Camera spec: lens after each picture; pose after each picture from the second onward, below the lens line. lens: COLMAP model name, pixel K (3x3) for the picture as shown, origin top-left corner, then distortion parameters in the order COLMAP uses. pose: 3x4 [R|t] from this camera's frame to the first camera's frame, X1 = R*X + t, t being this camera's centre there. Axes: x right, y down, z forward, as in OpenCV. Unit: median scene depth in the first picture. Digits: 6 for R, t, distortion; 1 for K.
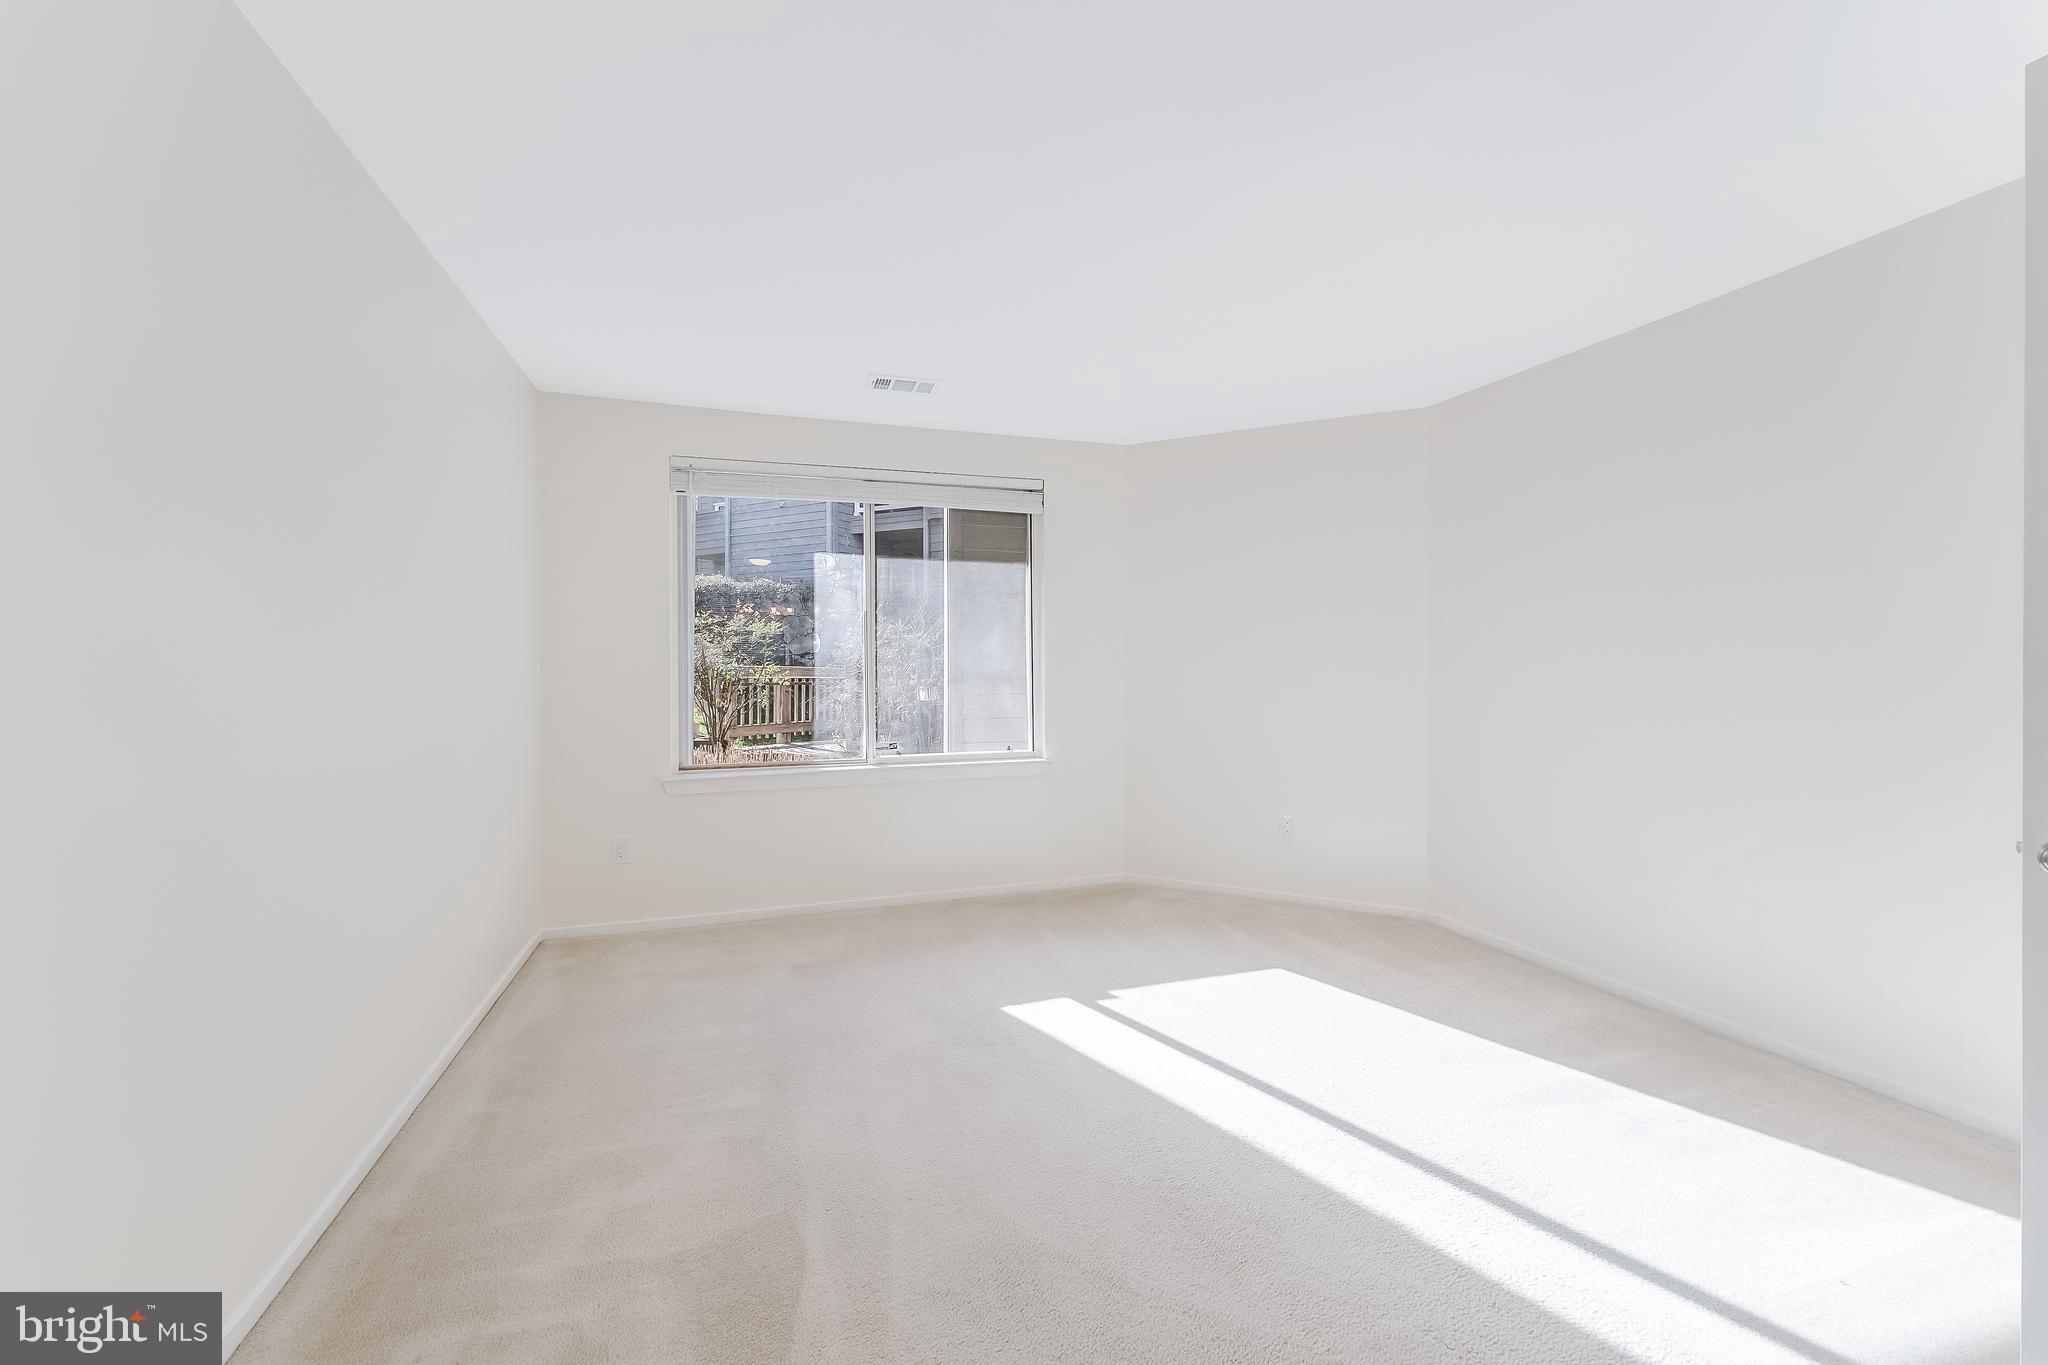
lens RADIAL K [[821.6, 0, 1023.1], [0, 821.6, 676.6], [0, 0, 1]] dist [0.009465, -0.000117]
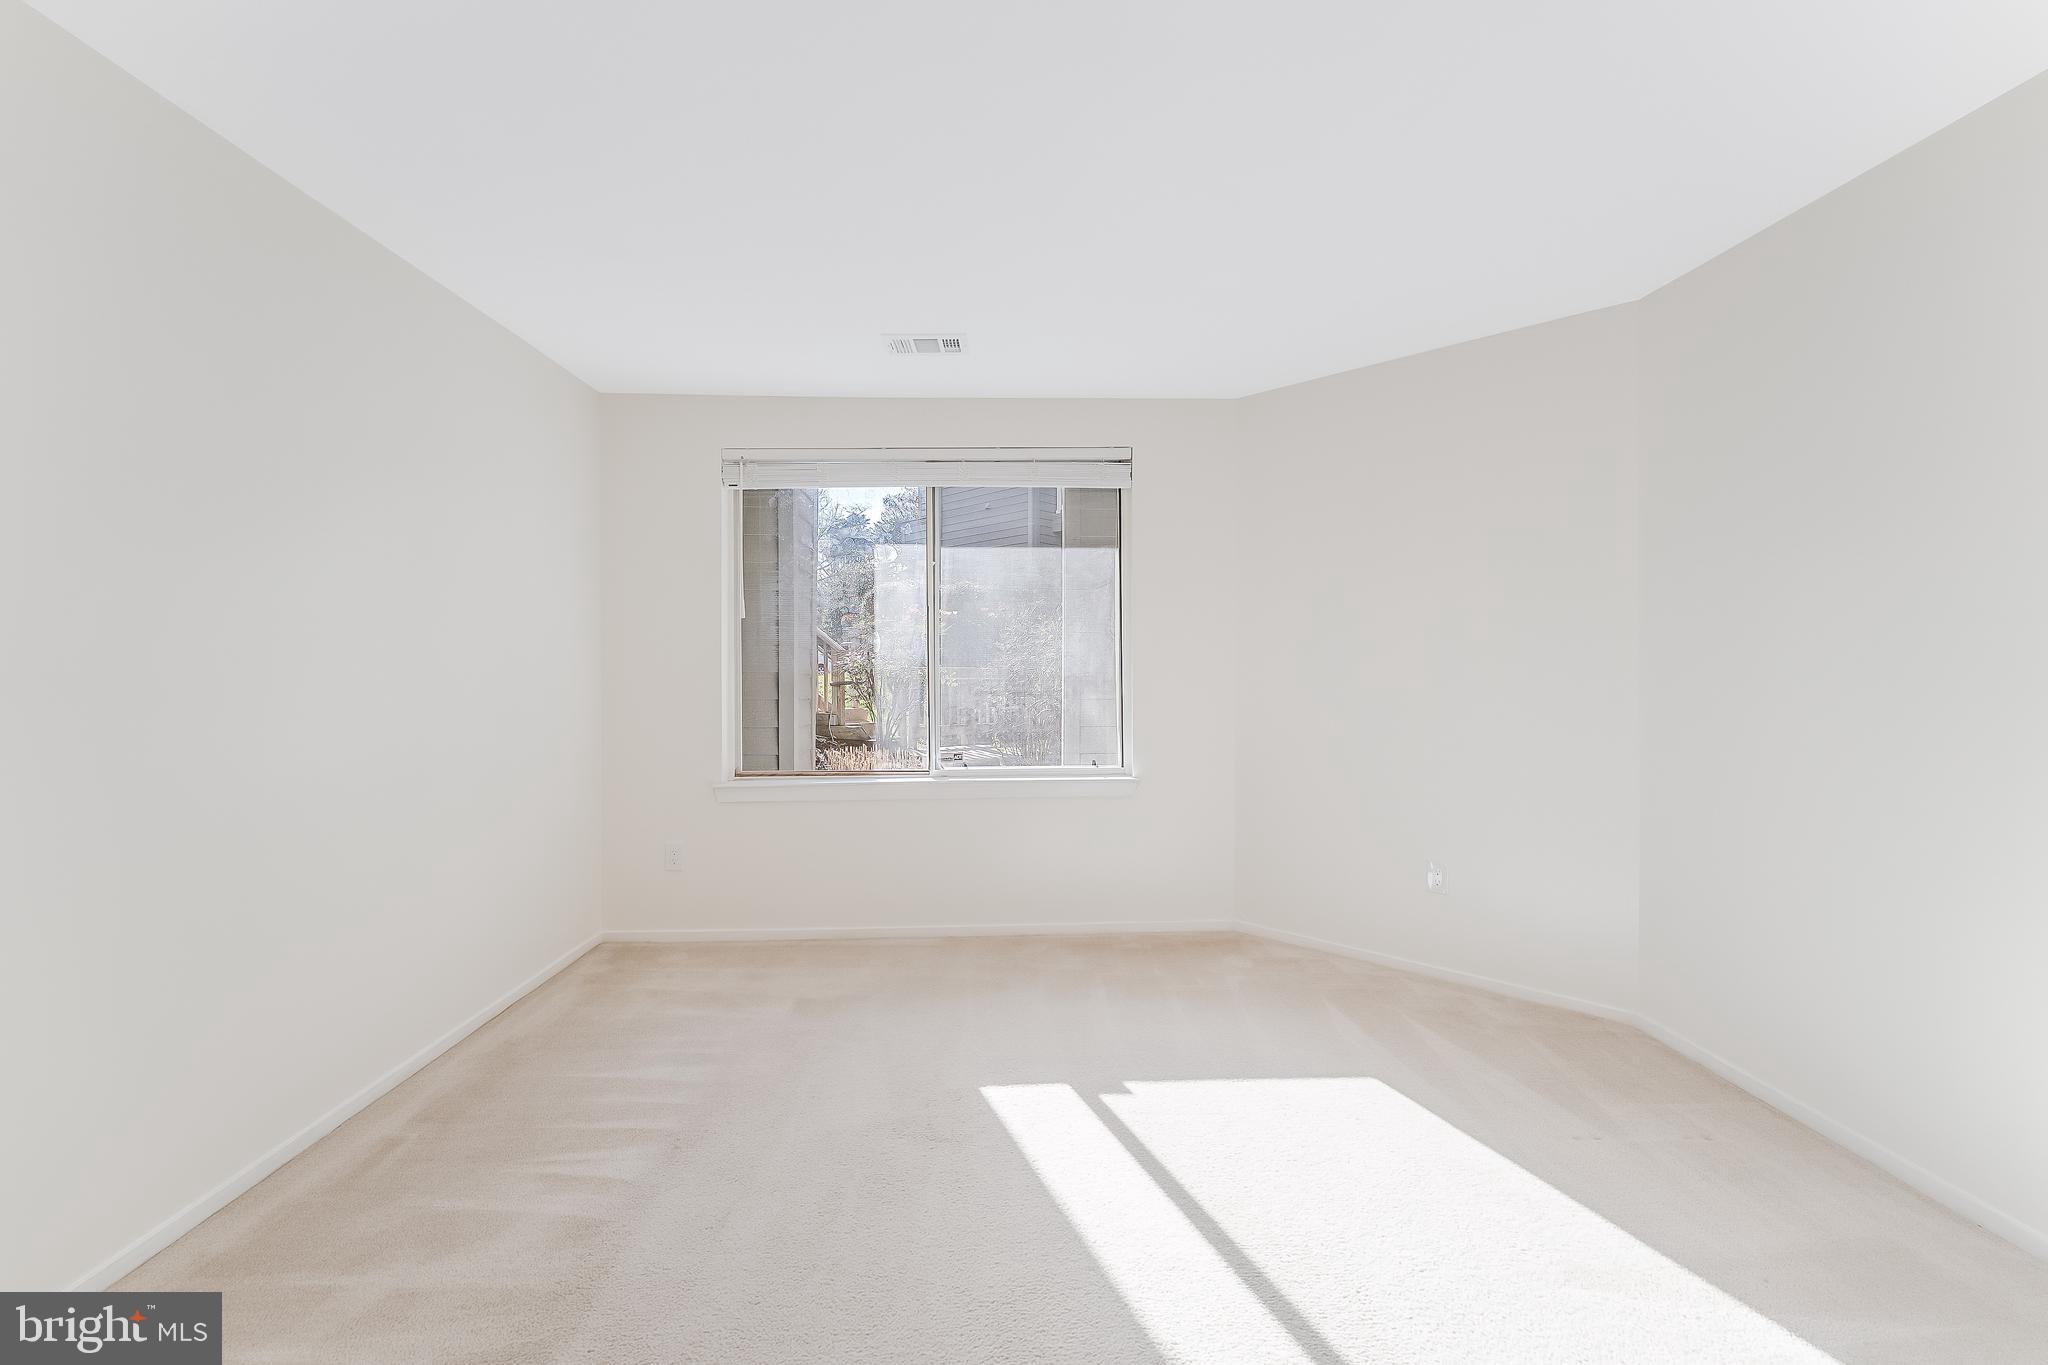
lens RADIAL K [[834.0, 0, 1034.2], [0, 834.0, 677.7], [0, 0, 1]] dist [-0.000900, -0.000059]
pose [[0.960281, 0.003414, -0.279013, 0.184634], [-0.003525, 0.999994, 0.000106, -0.002287], [0.279012, 0.000882, 0.960287, 0.161955]]
